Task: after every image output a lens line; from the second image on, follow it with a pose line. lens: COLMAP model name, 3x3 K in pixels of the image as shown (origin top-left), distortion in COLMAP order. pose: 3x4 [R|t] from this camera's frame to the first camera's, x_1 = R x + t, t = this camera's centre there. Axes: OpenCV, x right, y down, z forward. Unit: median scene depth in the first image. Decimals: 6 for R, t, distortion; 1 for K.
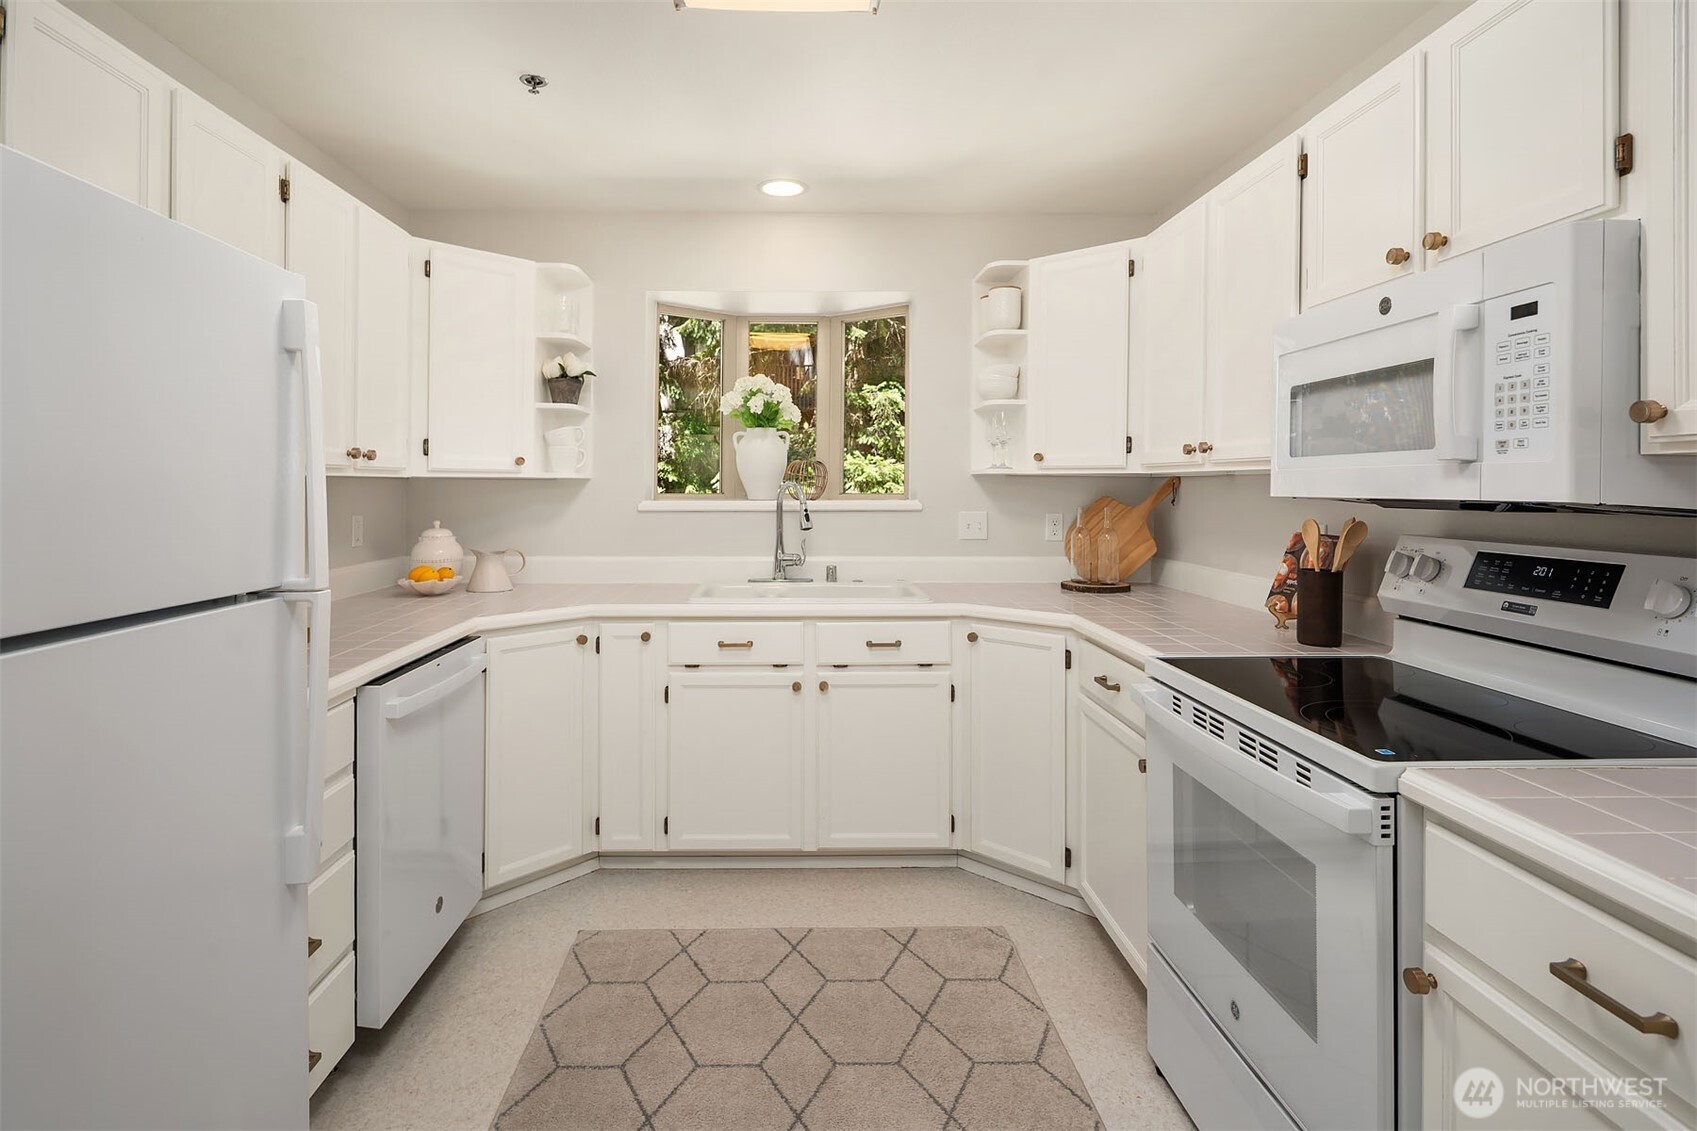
lens RADIAL K [[850.9, 0, 812.5], [0, 850.9, 482.8], [0, 0, 1]] dist [-0.002189, -0.001394]
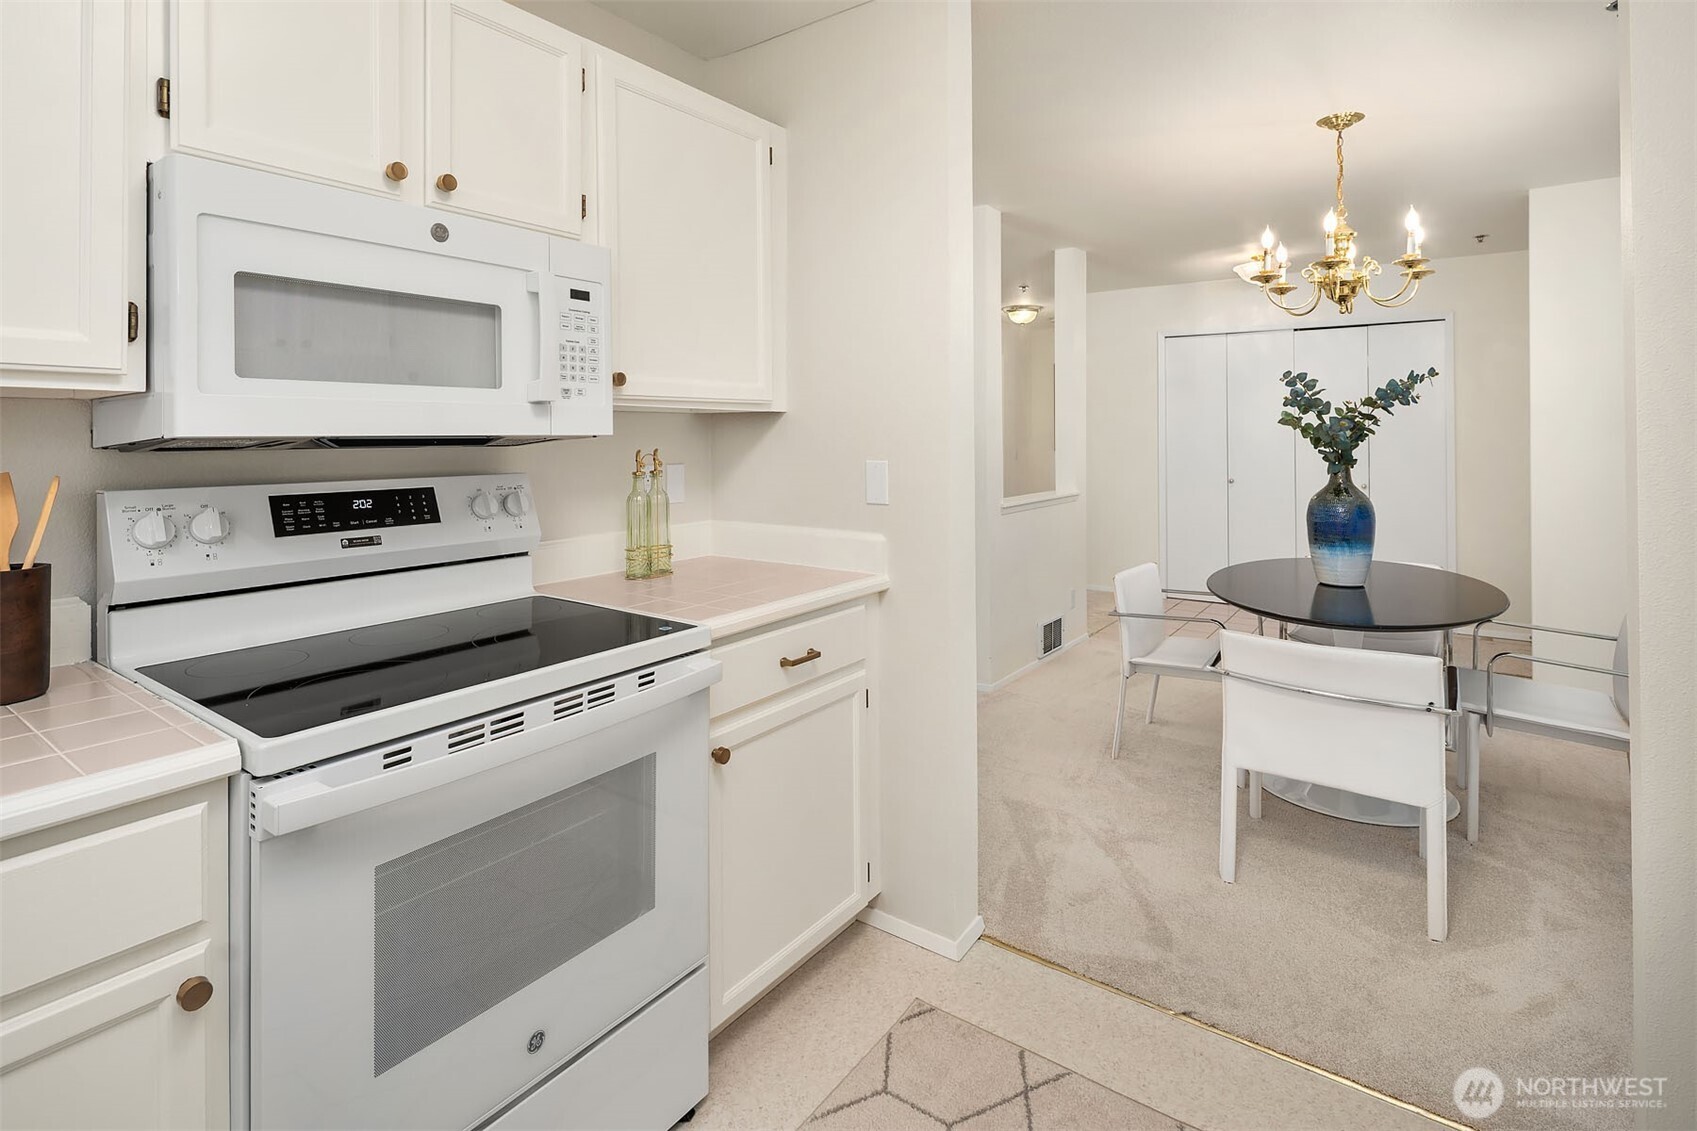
lens RADIAL K [[823.0, 0, 838.9], [0, 823.0, 423.0], [0, 0, 1]] dist [0.002033, 0.000326]
pose [[-0.795430, 0.006098, 0.606015, -0.145479], [-0.002864, 0.999900, -0.013821, 0.009752], [-0.606039, -0.012729, -0.795333, 0.896373]]
